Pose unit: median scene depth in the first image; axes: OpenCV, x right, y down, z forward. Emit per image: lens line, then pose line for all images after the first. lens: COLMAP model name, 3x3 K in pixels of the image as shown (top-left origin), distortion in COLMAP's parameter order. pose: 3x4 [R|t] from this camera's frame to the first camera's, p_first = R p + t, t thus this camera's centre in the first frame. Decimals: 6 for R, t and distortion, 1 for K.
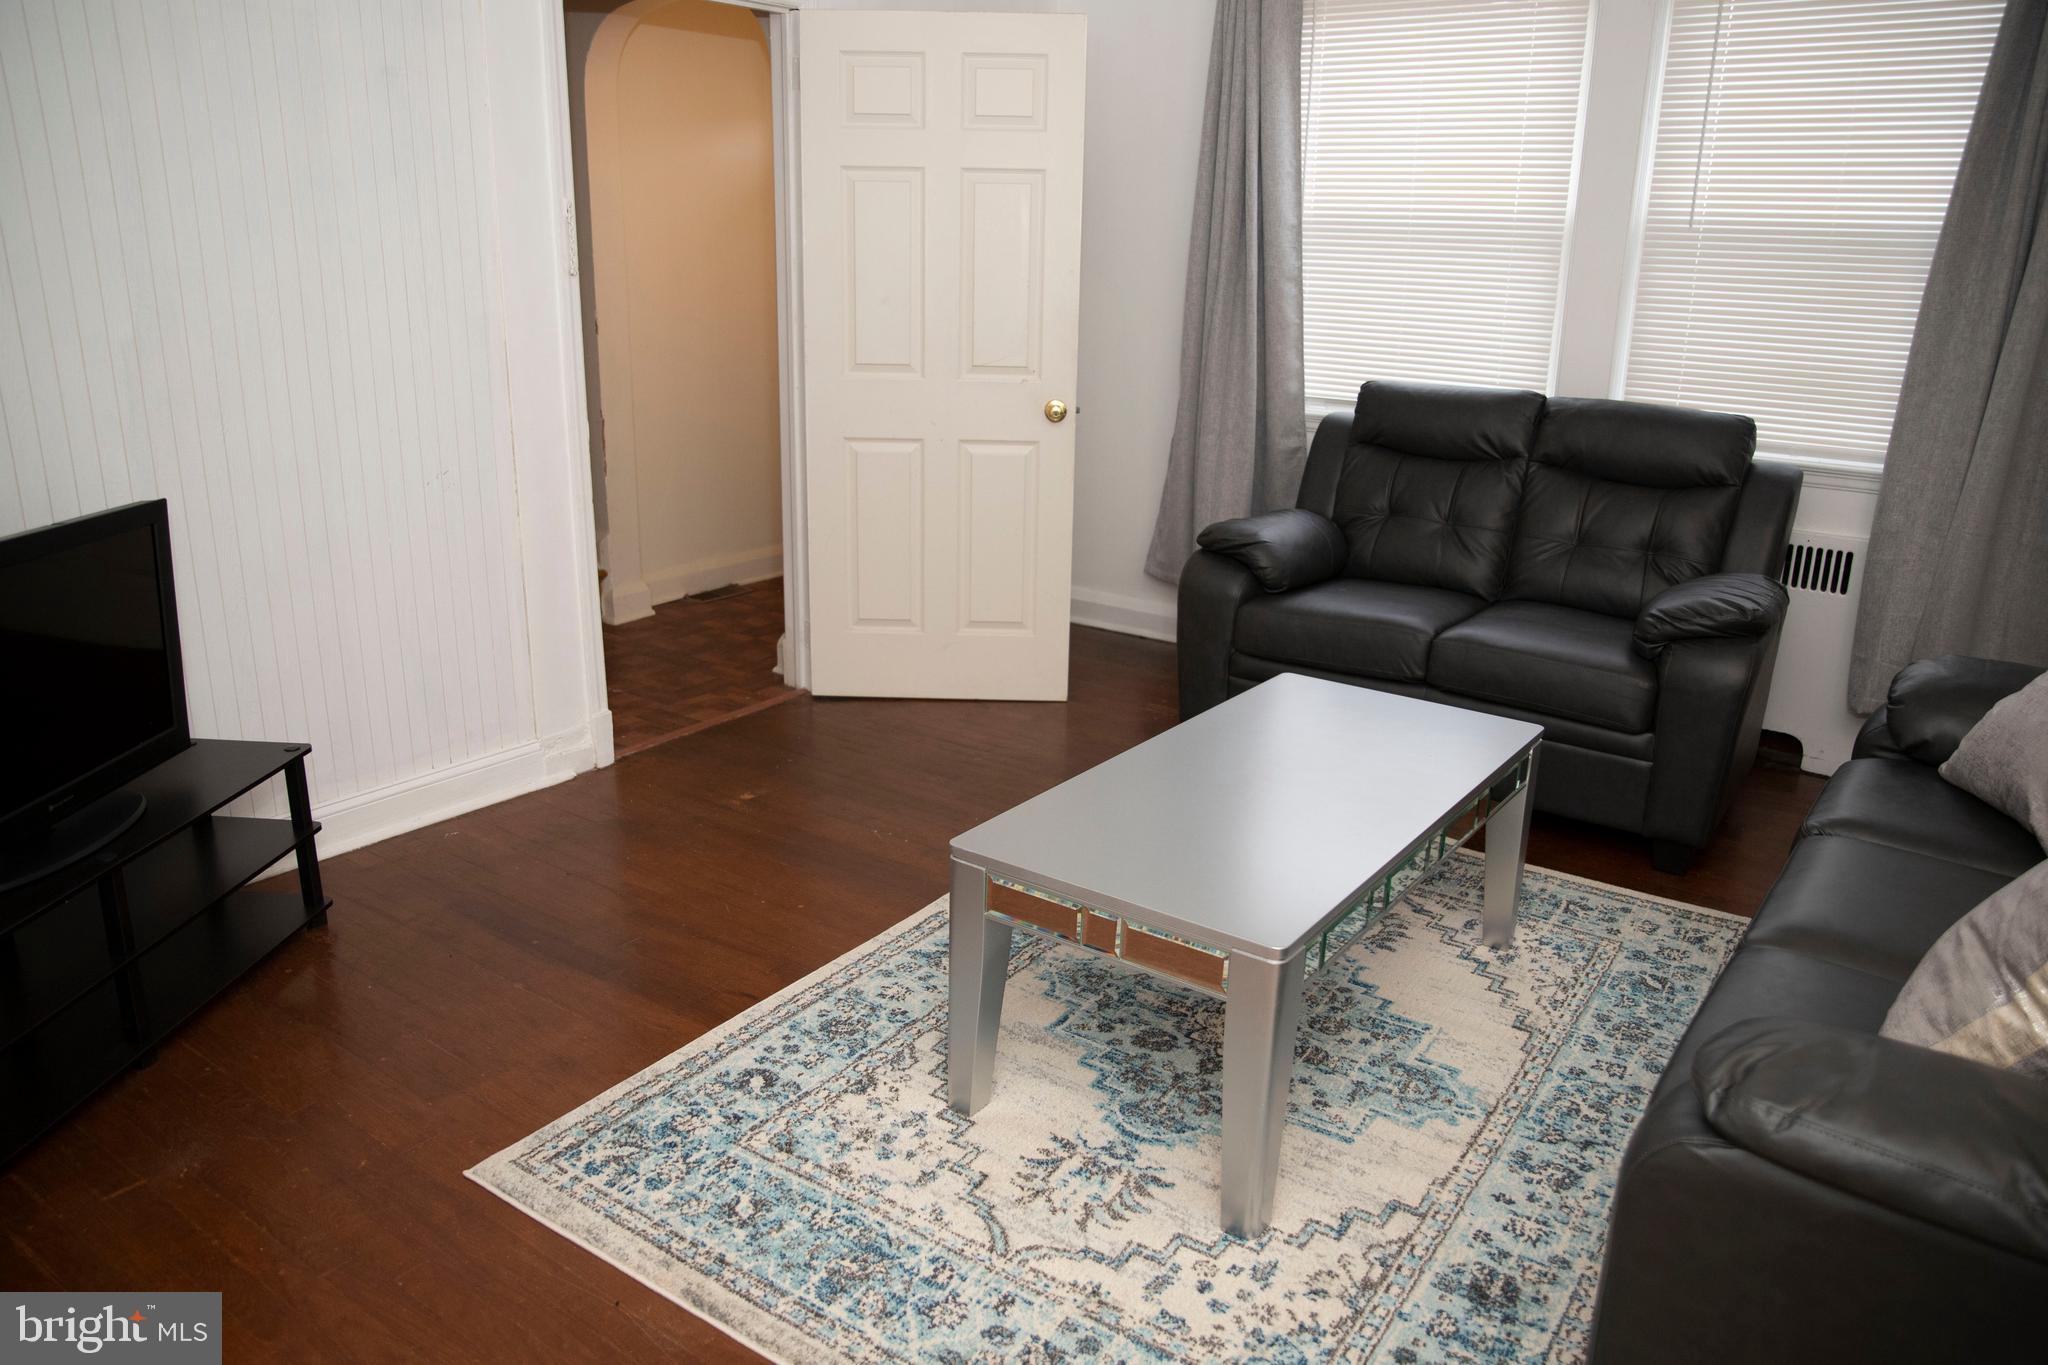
lens RADIAL K [[1455.9, 0, 1021.0], [0, 1455.9, 683.1], [0, 0, 1]] dist [-0.105211, 0.082661]
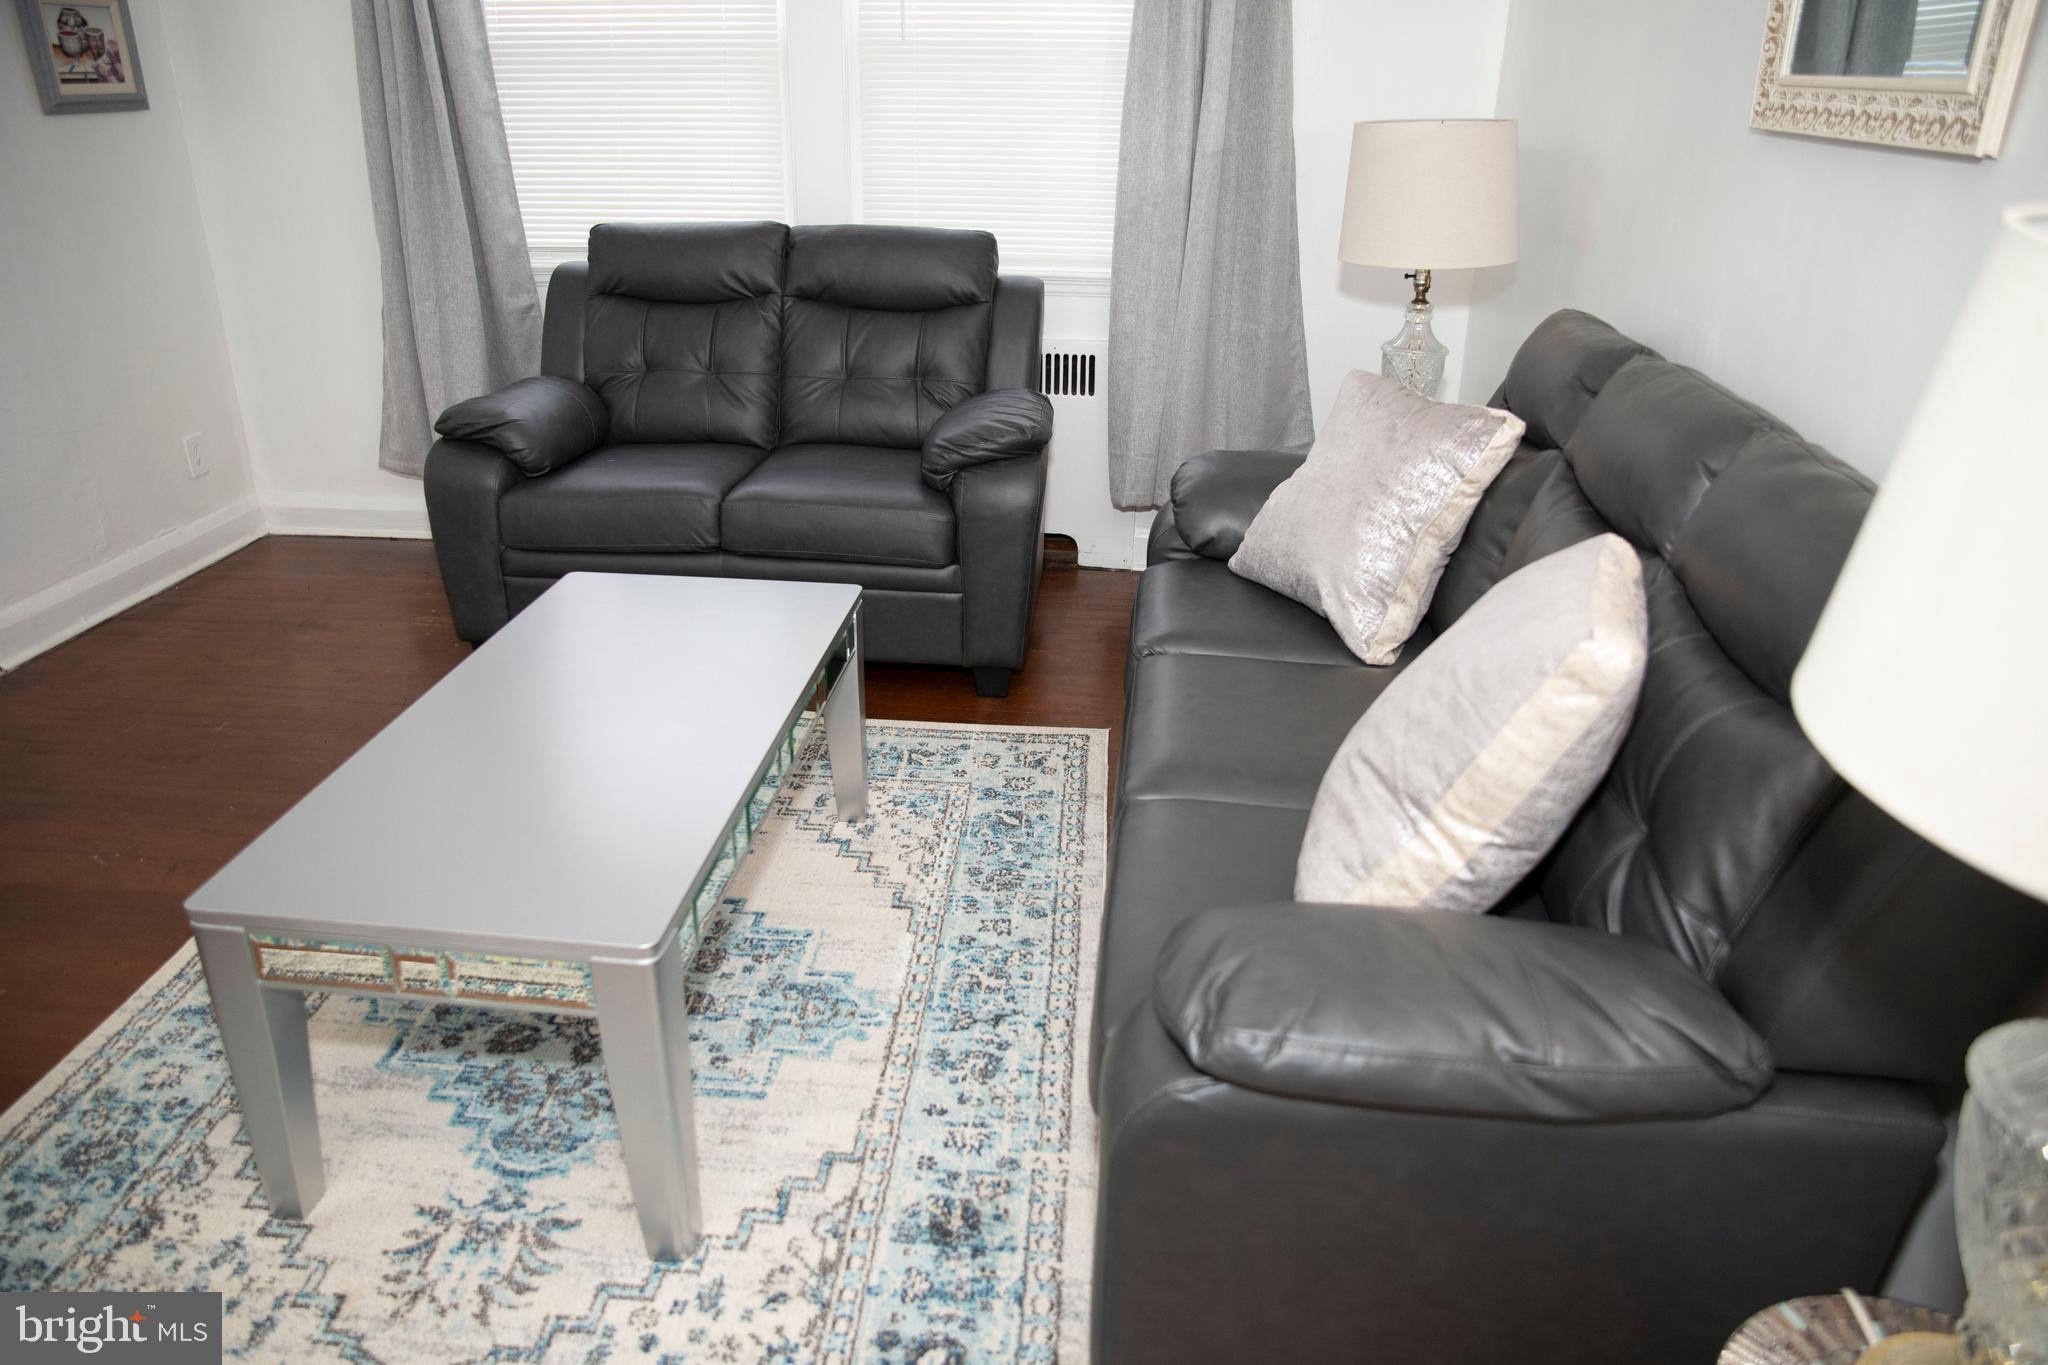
lens RADIAL K [[1395.6, 0, 1020.6], [0, 1395.6, 685.0], [0, 0, 1]] dist [-0.113138, 0.081149]
pose [[0.862543, -0.211736, 0.459551, 0.025173], [0.153429, 0.974920, 0.161215, -0.043547], [-0.482160, -0.068547, 0.873397, 0.175639]]
